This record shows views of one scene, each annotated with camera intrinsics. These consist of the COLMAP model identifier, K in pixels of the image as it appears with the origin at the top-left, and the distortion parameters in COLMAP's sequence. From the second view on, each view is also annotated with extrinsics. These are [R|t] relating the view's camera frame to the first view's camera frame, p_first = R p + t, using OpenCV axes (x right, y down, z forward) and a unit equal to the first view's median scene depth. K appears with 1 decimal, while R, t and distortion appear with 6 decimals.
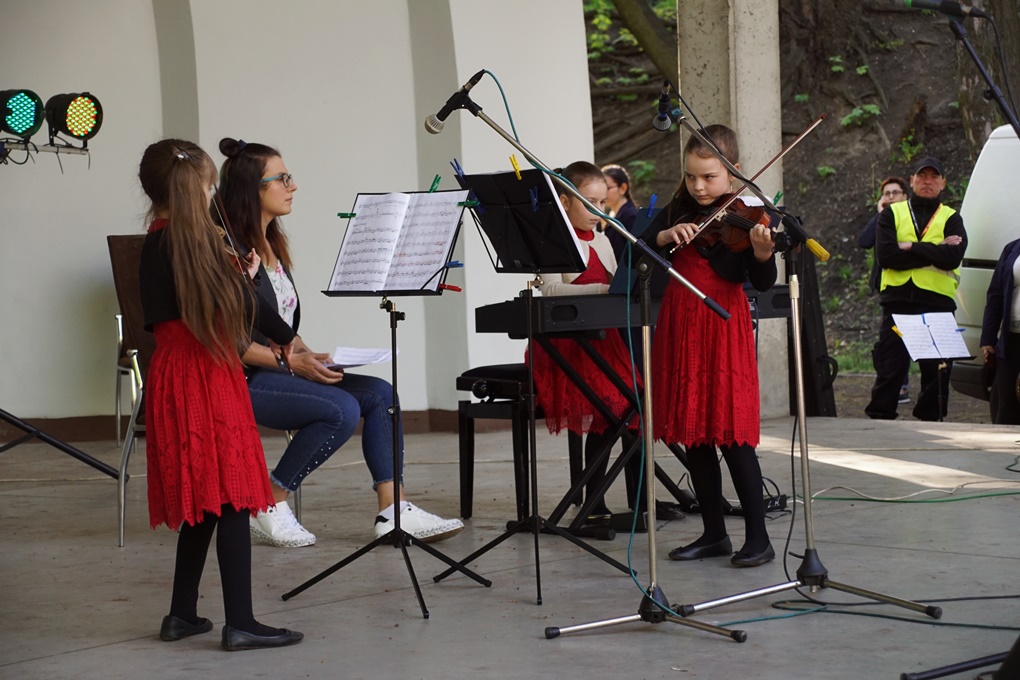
lens RADIAL K [[2550.5, 0, 509.6], [0, 2550.5, 332.4], [0, 0, 1]] dist [0.669400, 0.000000]
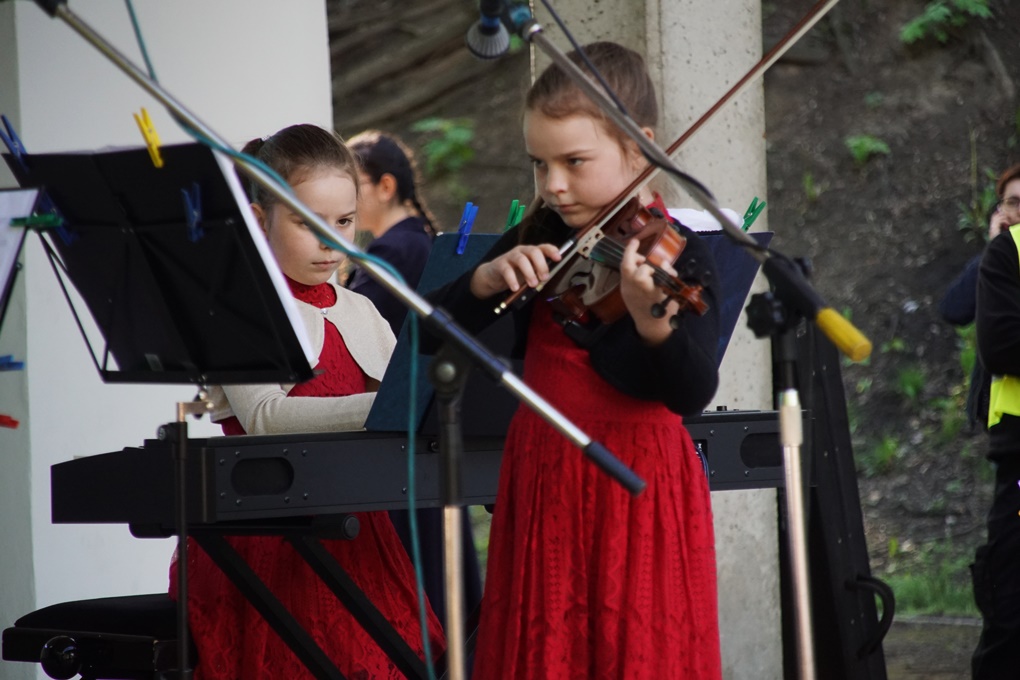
lens RADIAL K [[6749.1, 0, 540.7], [0, 6749.1, 335.9], [0, 0, 1]] dist [2.259057, 0.000000]
pose [[0.997986, 0.002095, 0.063407, -0.004207], [-0.000406, 0.999645, -0.026634, -0.000688], [-0.063440, 0.026555, 0.997632, -0.140285]]
